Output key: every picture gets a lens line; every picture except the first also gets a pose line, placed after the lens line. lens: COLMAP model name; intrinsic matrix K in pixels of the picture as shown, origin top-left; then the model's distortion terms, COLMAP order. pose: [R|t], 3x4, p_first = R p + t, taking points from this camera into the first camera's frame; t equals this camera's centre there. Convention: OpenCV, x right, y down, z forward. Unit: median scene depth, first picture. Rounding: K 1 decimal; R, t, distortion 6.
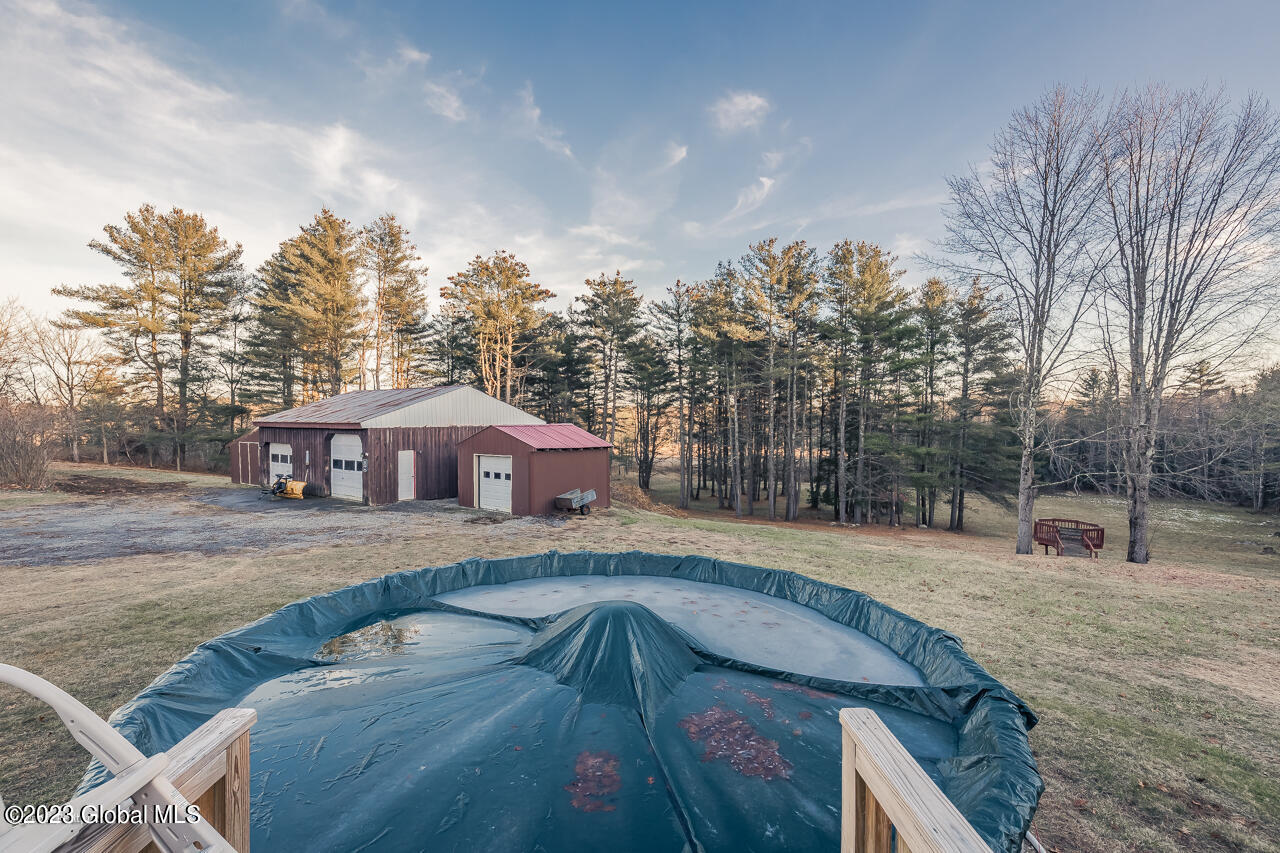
lens RADIAL K [[574.9, 0, 636.2], [0, 574.9, 432.8], [0, 0, 1]] dist [0.007229, -0.001619]
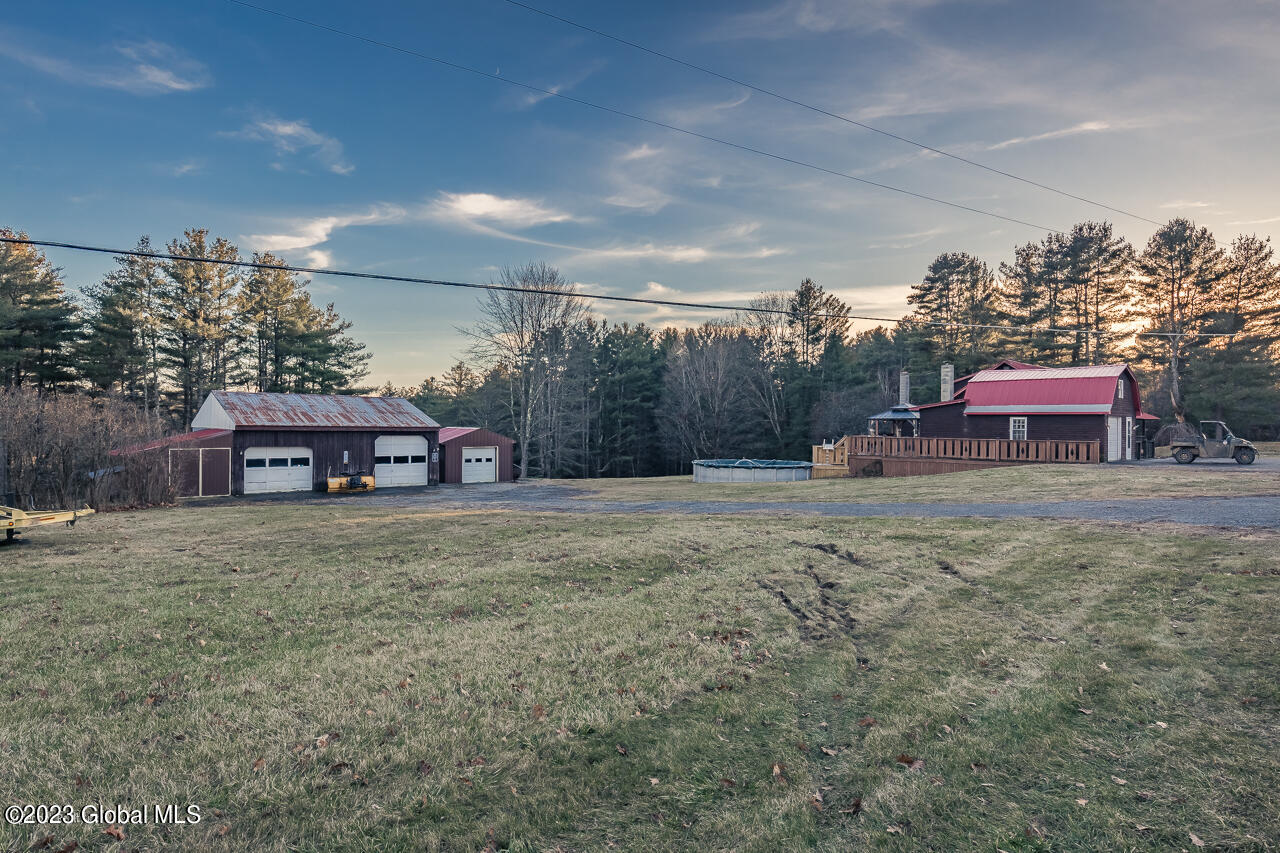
lens RADIAL K [[727.0, 0, 643.7], [0, 727.0, 424.6], [0, 0, 1]] dist [0.012058, -0.003493]
pose [[0.217037, 0.002040, 0.976161, -0.742904], [0.014754, 0.999877, -0.005370, -0.002104], [-0.976052, 0.015568, 0.216980, 0.041471]]
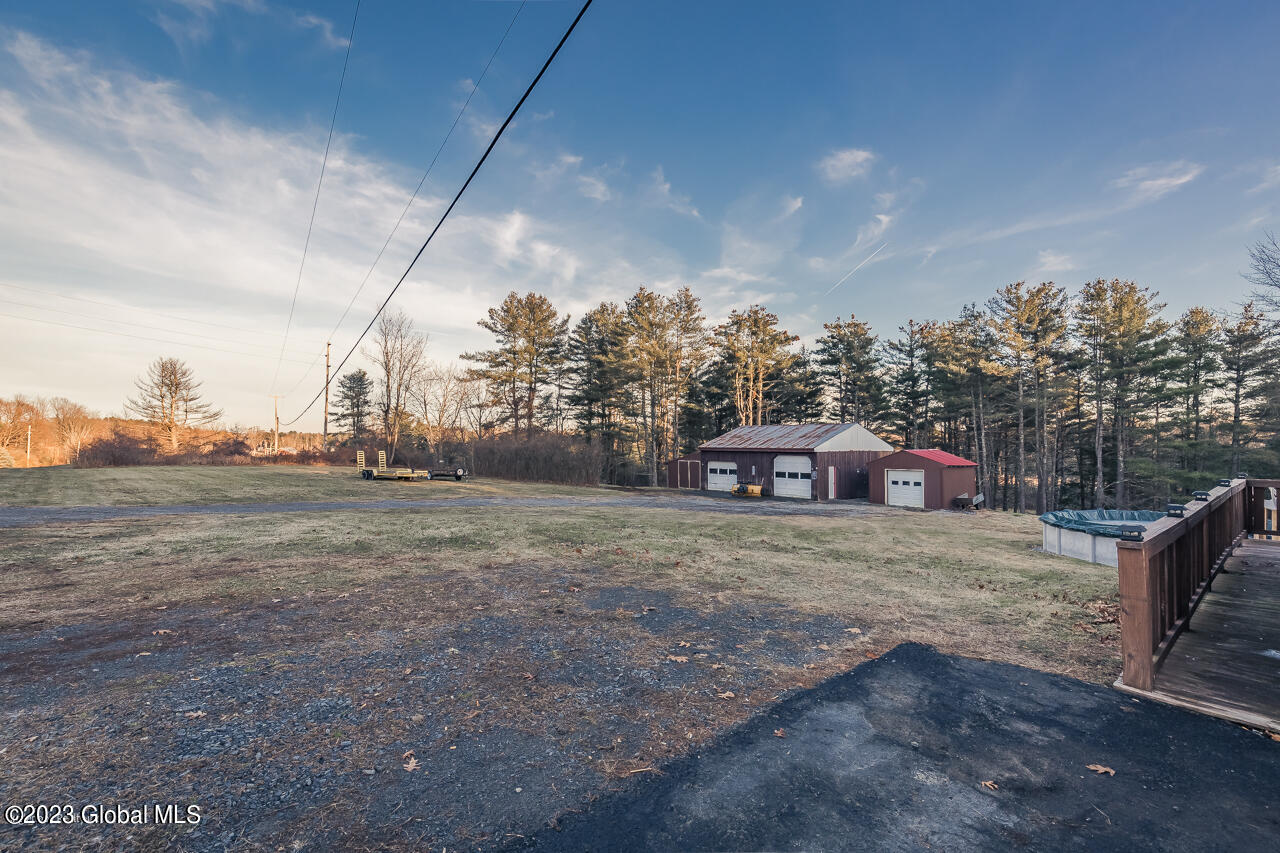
lens RADIAL K [[574.9, 0, 635.9], [0, 574.9, 430.0], [0, 0, 1]] dist [0.007229, -0.001619]
pose [[0.968458, -0.006518, -0.249091, -0.195887], [-0.005377, 0.998879, -0.047040, 0.003332], [0.249119, 0.046896, 0.967337, -0.235654]]
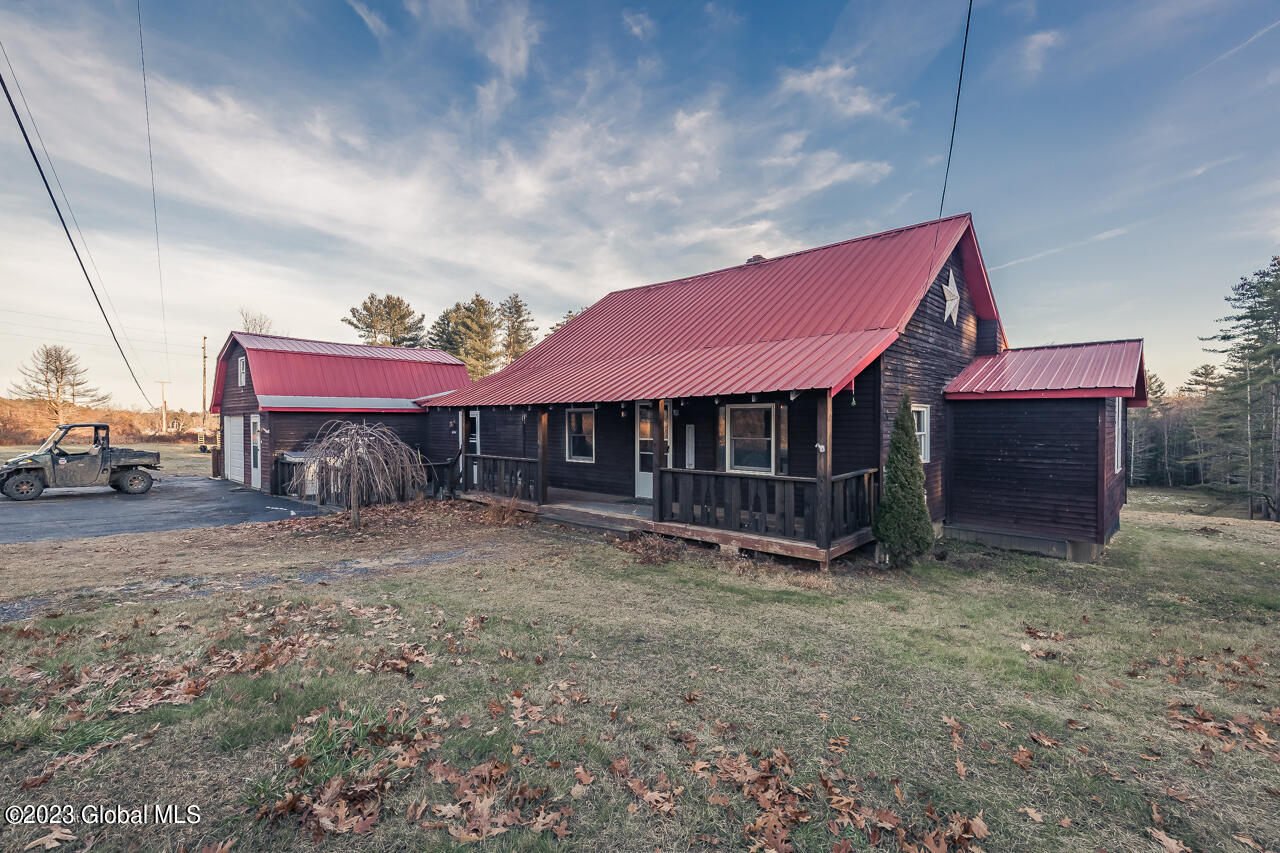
lens RADIAL K [[574.9, 0, 636.5], [0, 574.9, 426.9], [0, 0, 1]] dist [0.007229, -0.001619]
pose [[0.988308, -0.005766, -0.152363, 0.122564], [0.003892, 0.999913, -0.012596, 0.004138], [0.152422, 0.011856, 0.988244, -0.446216]]
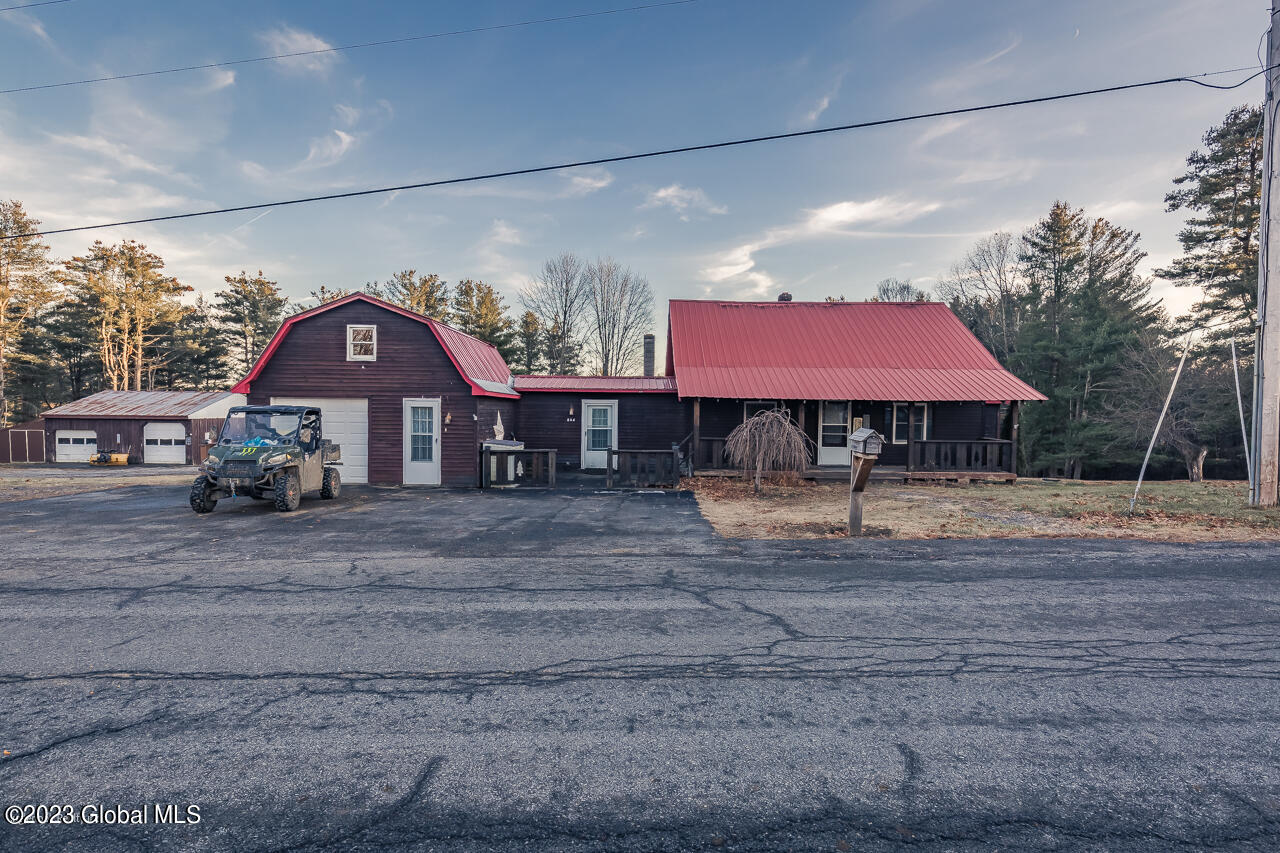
lens RADIAL K [[658.9, 0, 635.2], [0, 658.9, 432.5], [0, 0, 1]] dist [-0.002081, 0.002825]
pose [[0.830878, -0.012932, 0.556304, -0.162297], [0.006524, 0.999888, 0.013500, 0.004987], [-0.556416, -0.007587, 0.830869, -0.470318]]
